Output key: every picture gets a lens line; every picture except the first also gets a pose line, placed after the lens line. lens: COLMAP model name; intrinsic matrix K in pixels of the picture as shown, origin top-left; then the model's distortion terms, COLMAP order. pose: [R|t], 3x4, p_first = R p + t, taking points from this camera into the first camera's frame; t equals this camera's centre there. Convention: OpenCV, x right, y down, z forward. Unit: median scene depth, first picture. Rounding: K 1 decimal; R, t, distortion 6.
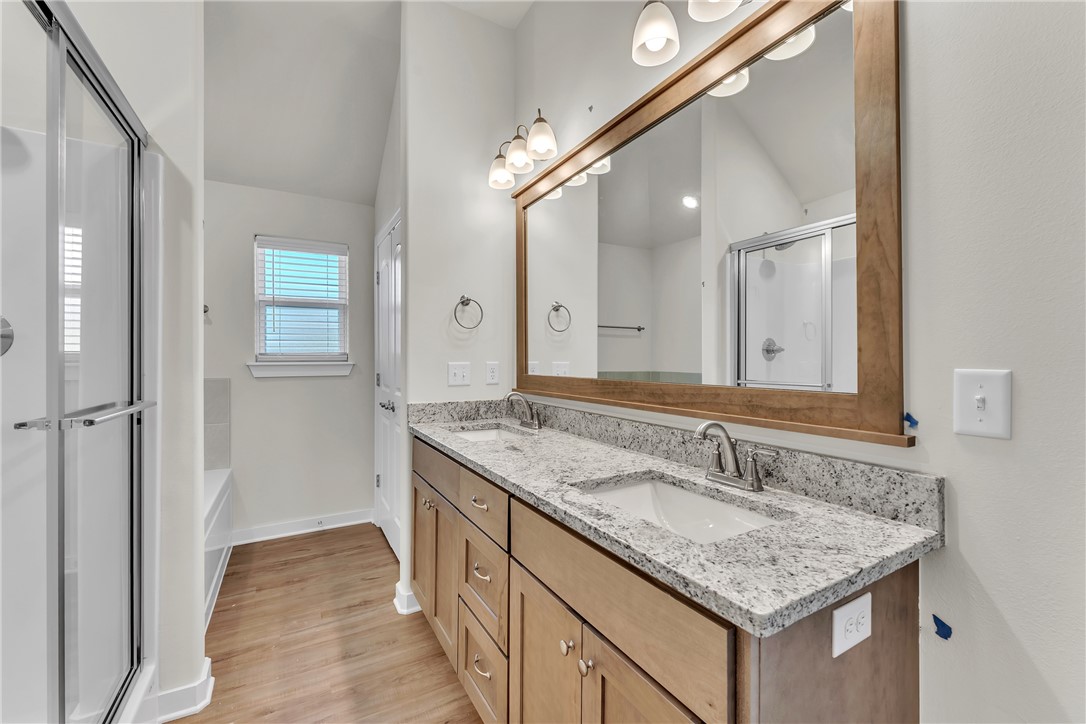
lens RADIAL K [[443.2, 0, 541.4], [0, 443.2, 357.3], [0, 0, 1]] dist [0.002984, -0.000882]
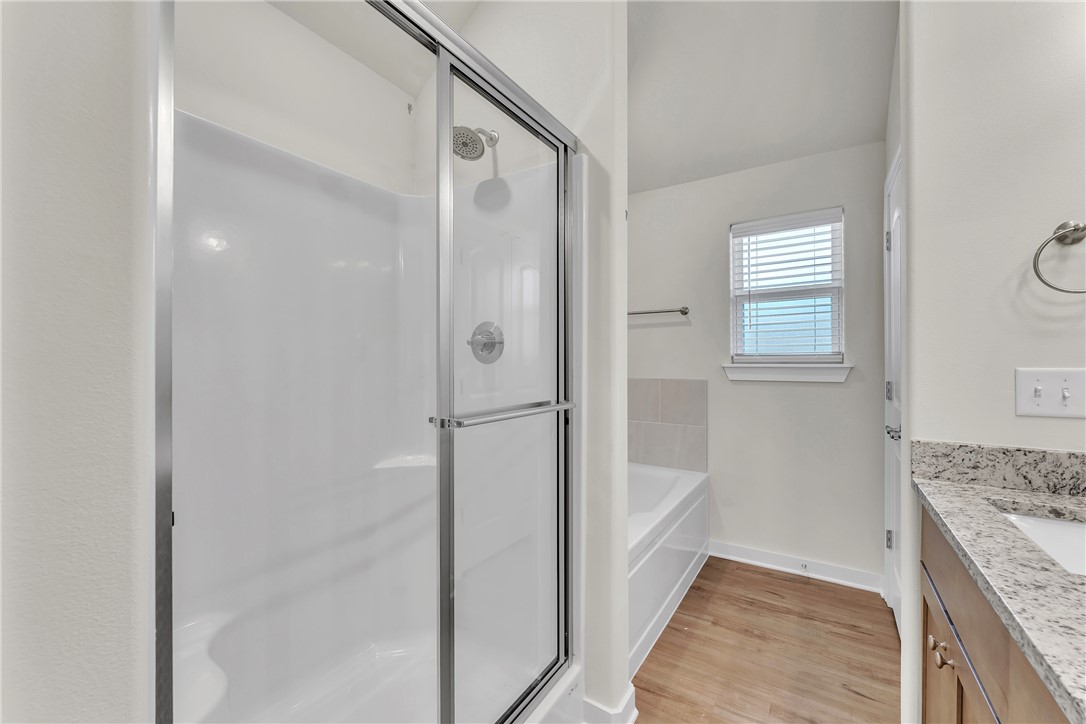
lens RADIAL K [[443.2, 0, 541.8], [0, 443.2, 359.3], [0, 0, 1]] dist [0.002984, -0.000882]
pose [[0.464188, -0.000872, -0.885736, -0.016613], [0.003358, 0.999994, 0.000775, 0.000422], [0.885730, -0.003334, 0.464188, 0.277867]]
